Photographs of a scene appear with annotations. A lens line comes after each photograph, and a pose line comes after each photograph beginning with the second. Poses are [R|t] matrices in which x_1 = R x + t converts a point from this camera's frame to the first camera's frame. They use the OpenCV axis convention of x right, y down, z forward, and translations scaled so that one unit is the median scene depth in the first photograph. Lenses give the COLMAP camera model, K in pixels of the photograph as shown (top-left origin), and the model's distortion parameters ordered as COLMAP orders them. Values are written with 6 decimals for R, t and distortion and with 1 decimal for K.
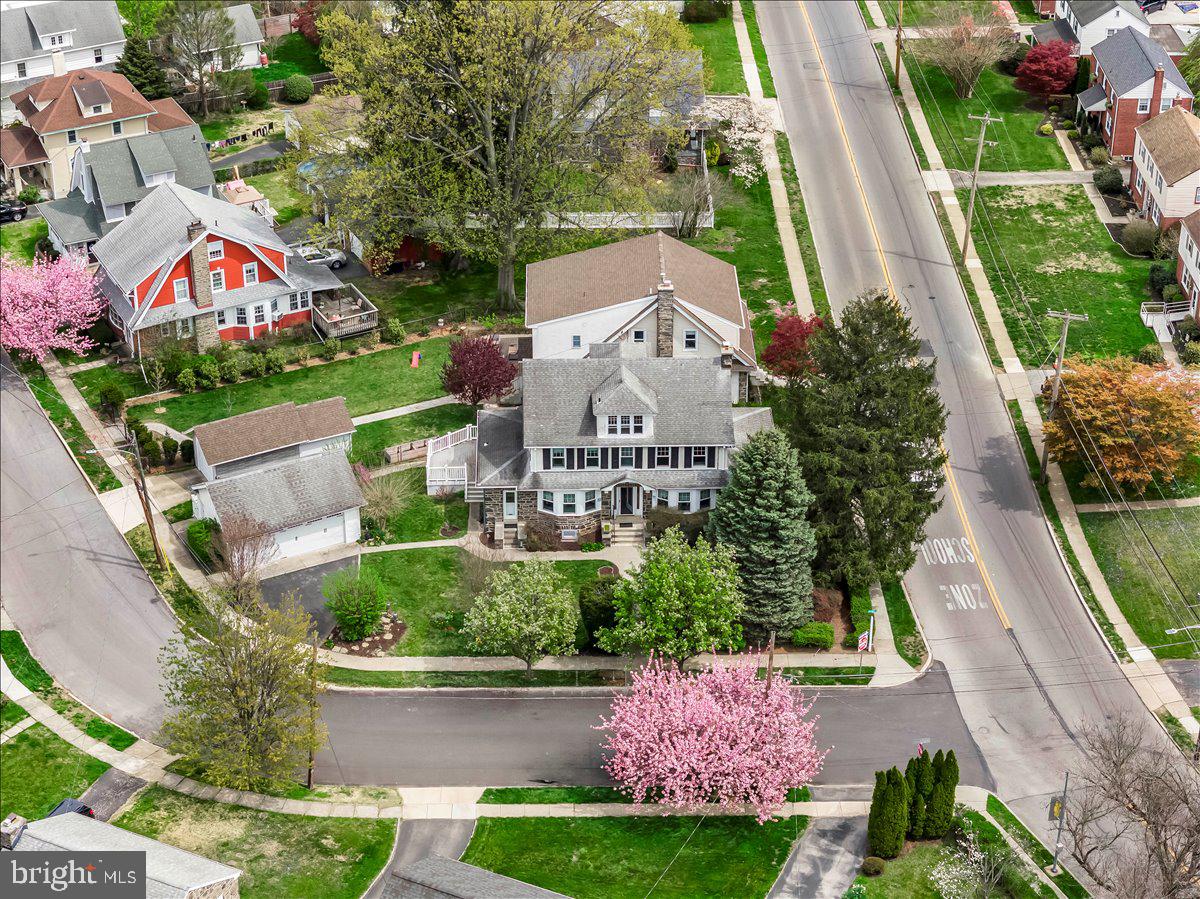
lens RADIAL K [[2315.1, 0, 592.9], [0, 2315.1, 445.0], [0, 0, 1]] dist [-0.128475, 0.000000]
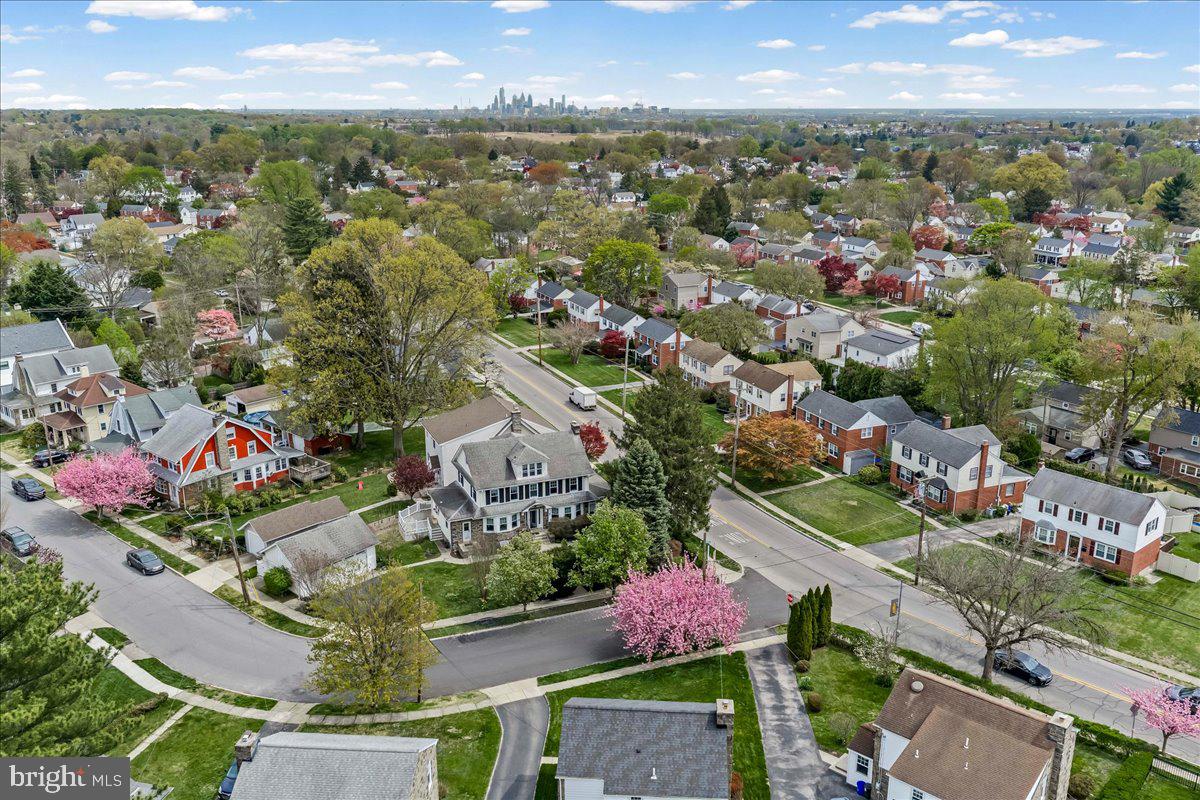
lens RADIAL K [[975.3, 0, 598.7], [0, 975.3, 401.9], [0, 0, 1]] dist [0.033748, -0.048914]
pose [[0.932254, -0.103606, 0.346653, -0.174038], [0.186276, 0.958823, -0.214382, 0.100677], [-0.310168, 0.264432, 0.913166, 0.305401]]
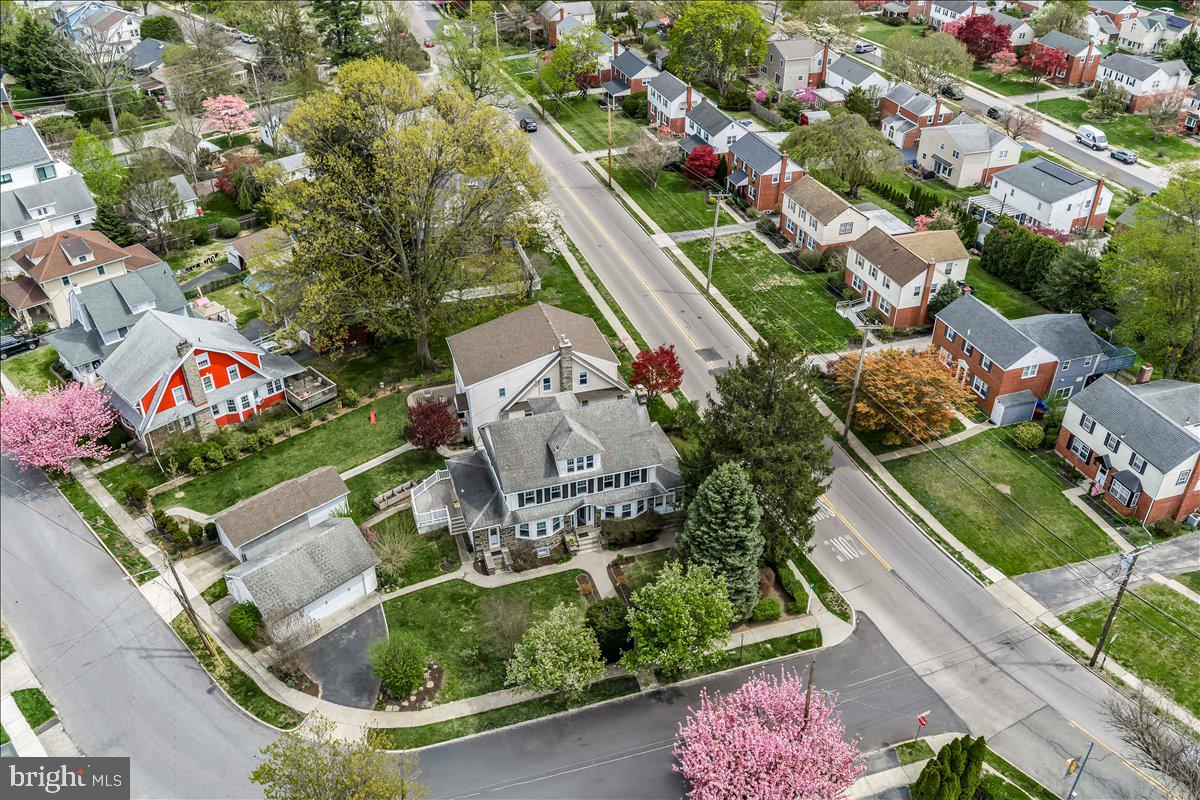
lens RADIAL K [[975.3, 0, 602.4], [0, 975.3, 406.8], [0, 0, 1]] dist [0.033748, -0.048914]
pose [[0.959132, -0.157608, 0.235001, -0.090516], [0.144565, 0.986884, 0.071843, -0.072530], [-0.243242, -0.034934, 0.969336, 0.457443]]
